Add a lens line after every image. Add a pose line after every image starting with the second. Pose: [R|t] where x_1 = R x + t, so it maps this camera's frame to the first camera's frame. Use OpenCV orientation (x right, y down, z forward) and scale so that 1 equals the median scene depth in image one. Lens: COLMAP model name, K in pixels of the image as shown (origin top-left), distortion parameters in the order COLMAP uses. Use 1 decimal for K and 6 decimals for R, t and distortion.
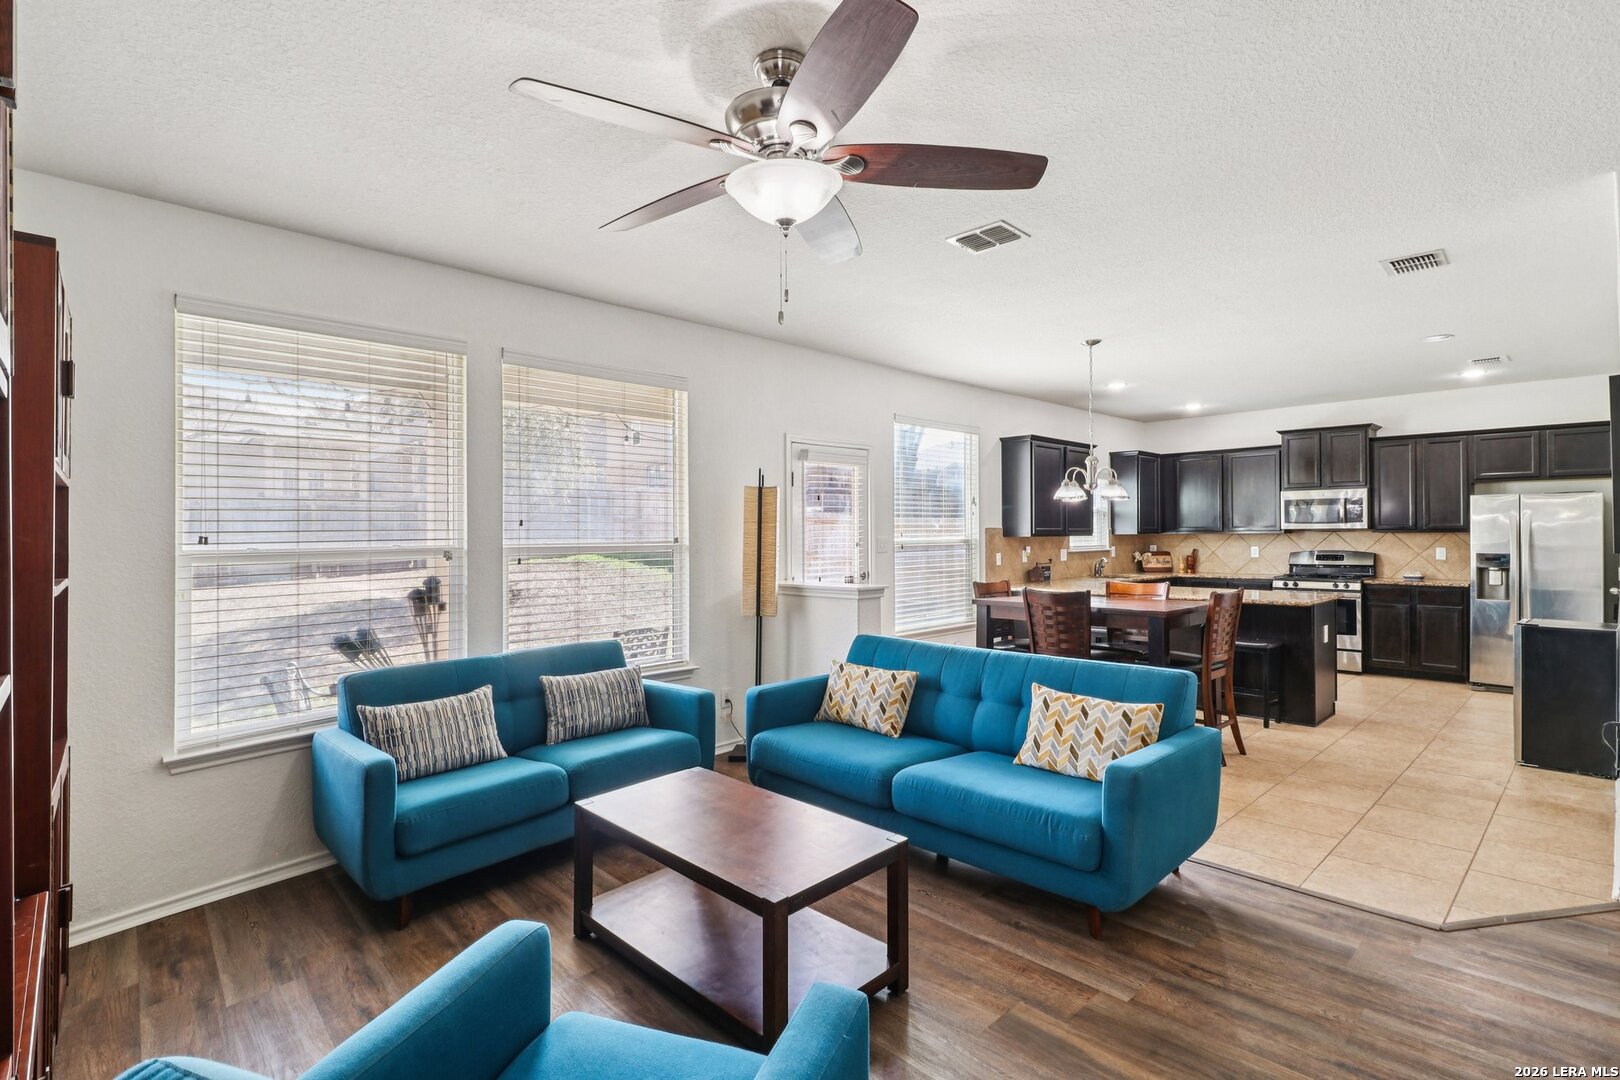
lens RADIAL K [[779.9, 0, 840.7], [0, 779.9, 527.4], [0, 0, 1]] dist [0.032568, -0.000215]
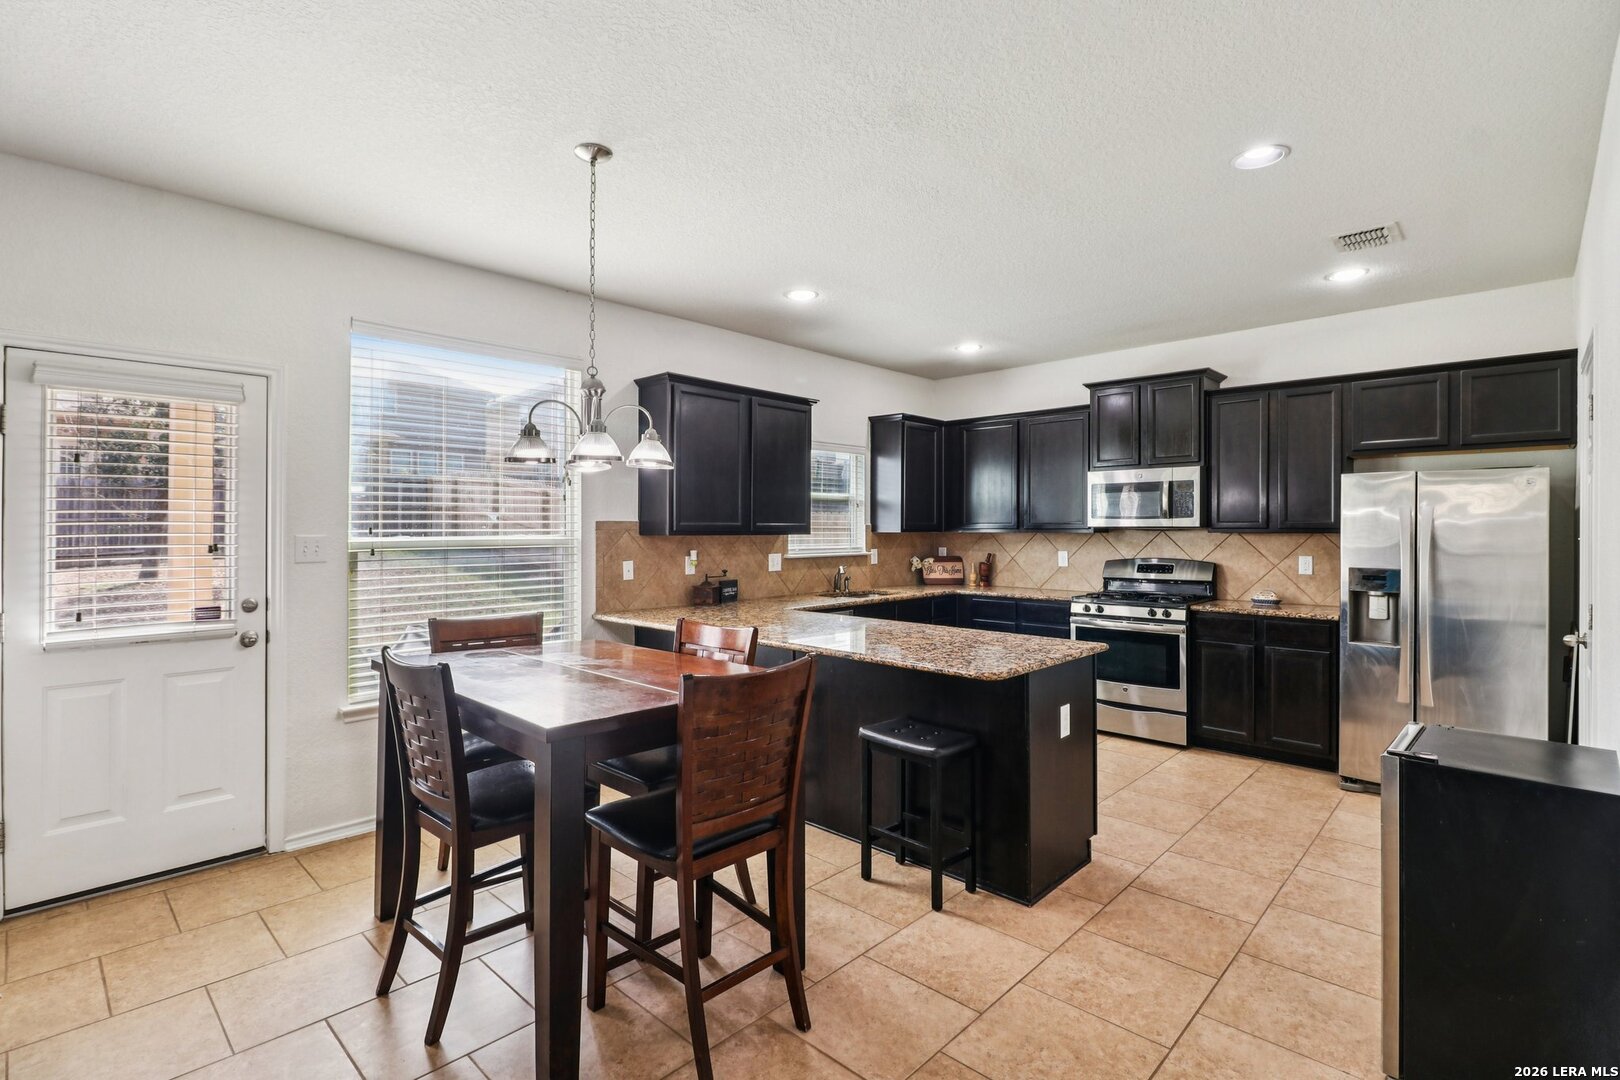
lens RADIAL K [[743.7, 0, 806.6], [0, 743.7, 527.6], [0, 0, 1]] dist [0.000113, -0.000321]
pose [[0.999921, 0.007991, 0.009685, 0.327459], [-0.008058, 0.999944, 0.006931, 0.000312], [-0.009629, -0.007009, 0.999929, 0.376613]]
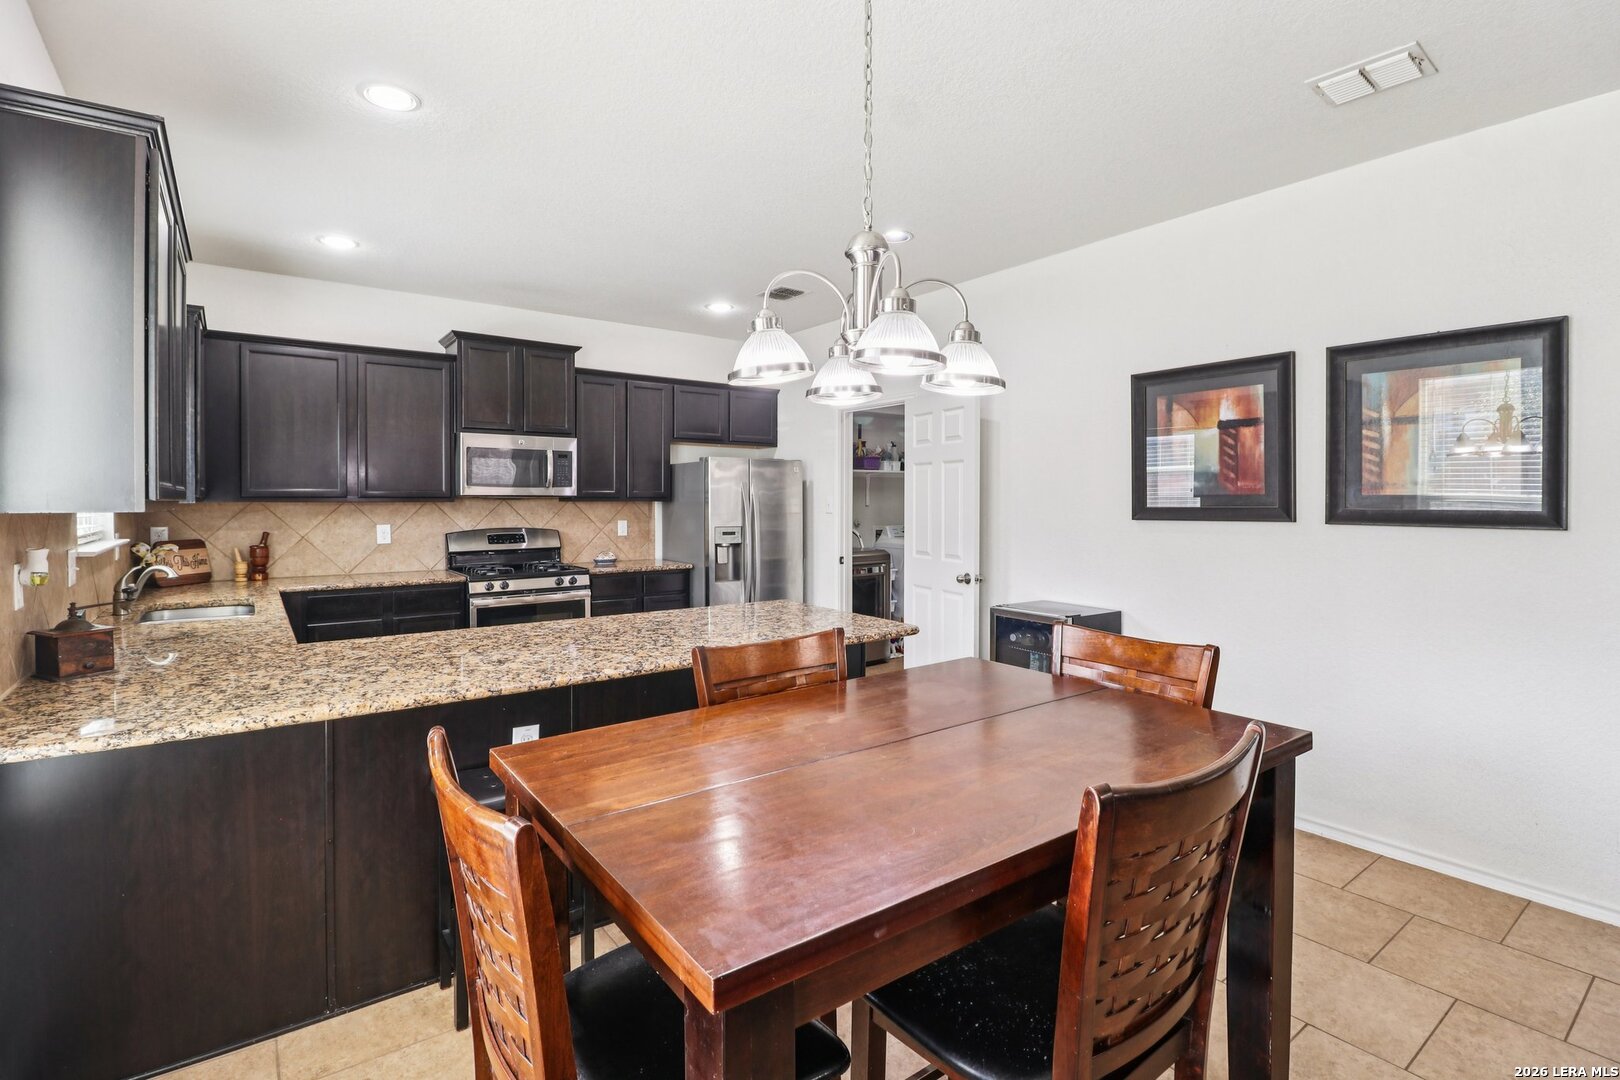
lens RADIAL K [[747.8, 0, 803.4], [0, 747.8, 502.7], [0, 0, 1]] dist [-0.032171, -0.000140]
pose [[0.157347, 0.004021, 0.987535, 0.044639], [-0.008921, 0.999957, -0.002651, 0.007662], [-0.987503, -0.008392, 0.157376, 0.695791]]
